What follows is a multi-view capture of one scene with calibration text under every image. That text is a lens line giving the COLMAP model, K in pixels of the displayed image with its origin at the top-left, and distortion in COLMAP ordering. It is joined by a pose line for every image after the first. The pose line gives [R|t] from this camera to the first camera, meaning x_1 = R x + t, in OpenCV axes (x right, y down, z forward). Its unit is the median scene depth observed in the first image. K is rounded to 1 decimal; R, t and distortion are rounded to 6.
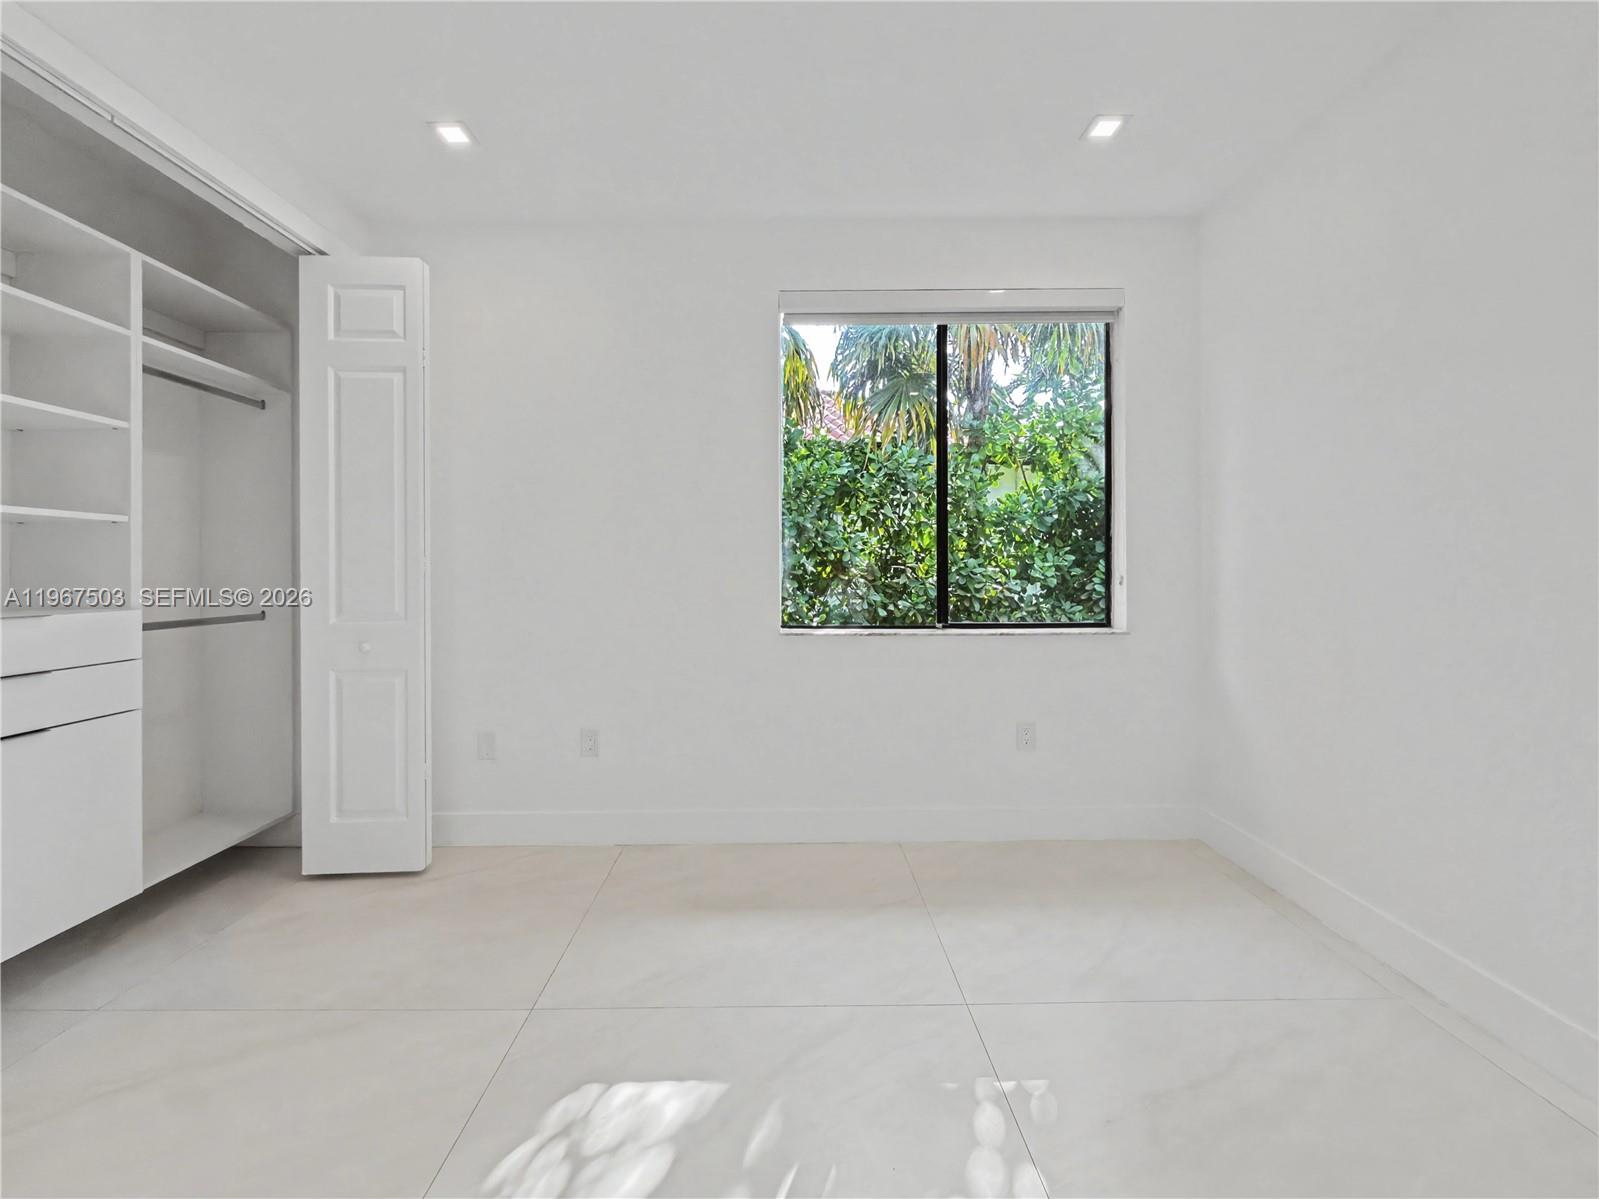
lens RADIAL K [[687.9, 0, 798.7], [0, 687.9, 577.5], [0, 0, 1]] dist [0.002401, 0.000099]
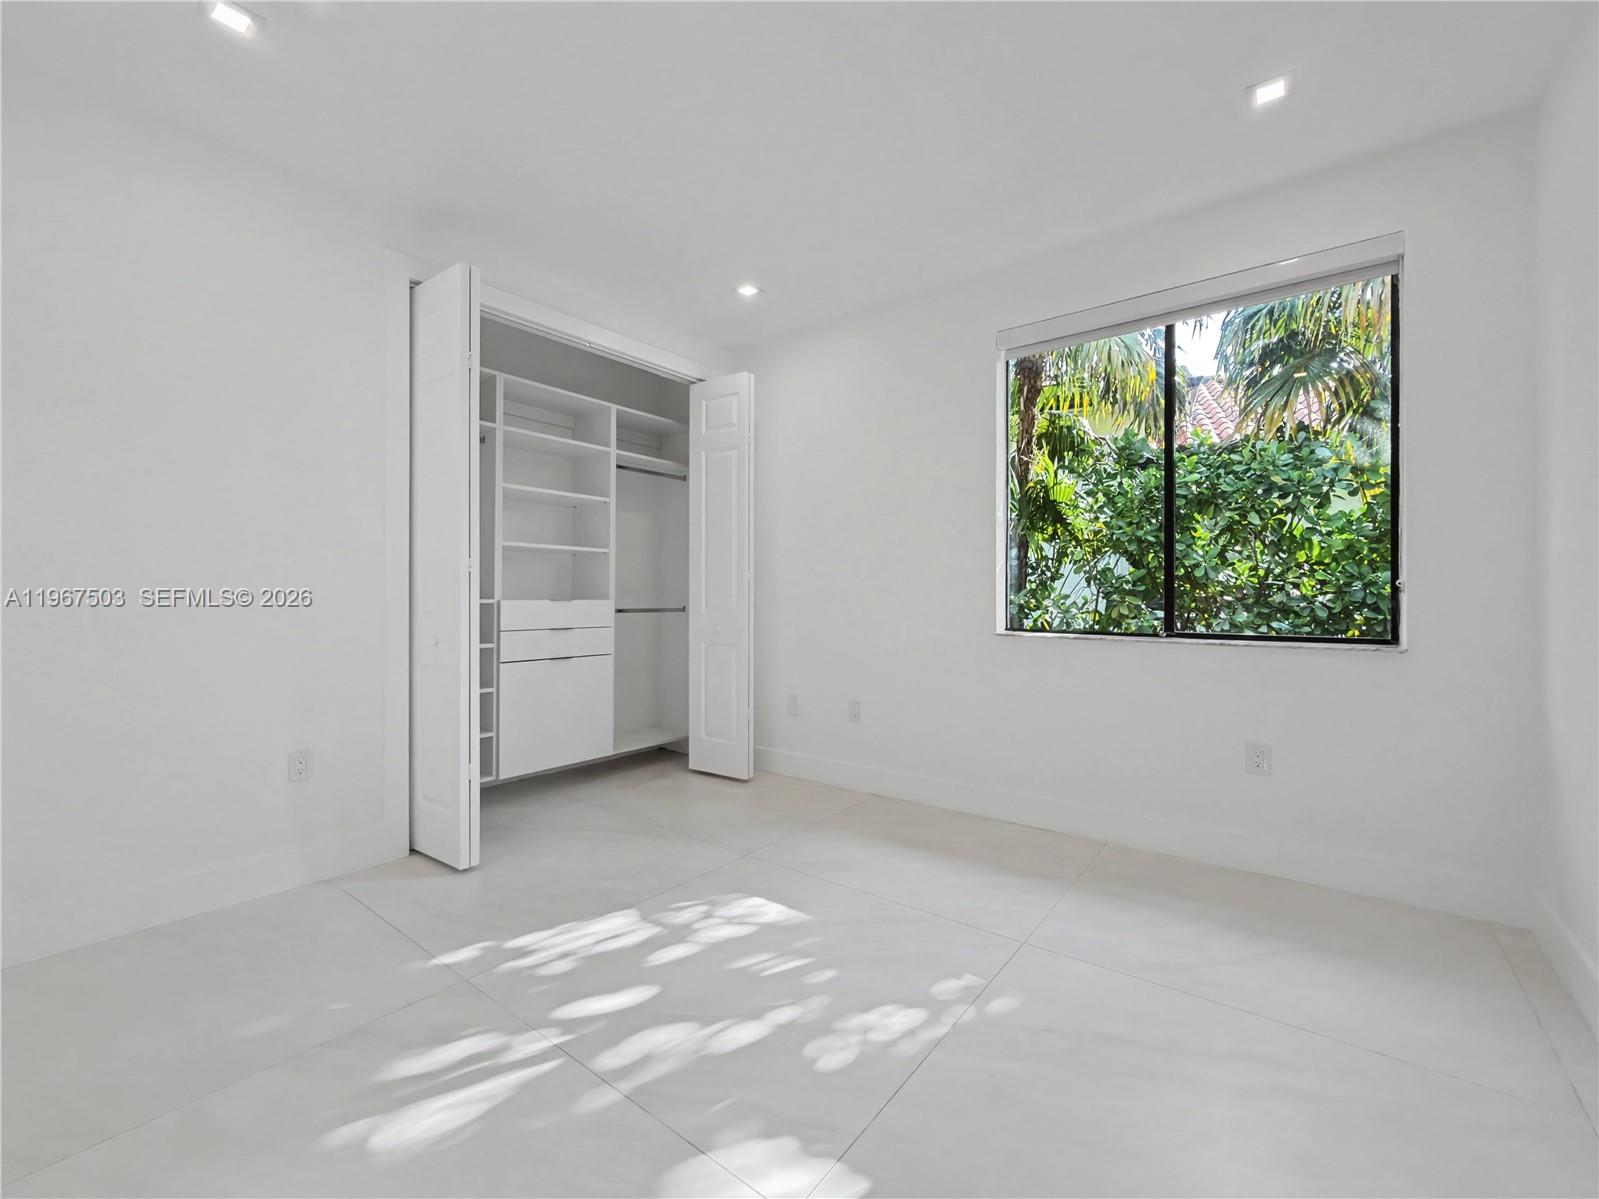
lens RADIAL K [[693.2, 0, 799.5], [0, 693.2, 599.5], [0, 0, 1]] dist [0.013326, -0.000113]
pose [[0.784526, 0.009276, -0.620026, 0.481069], [-0.013860, 0.999901, -0.002579, 0.035944], [0.619940, 0.010617, 0.784577, -0.111341]]
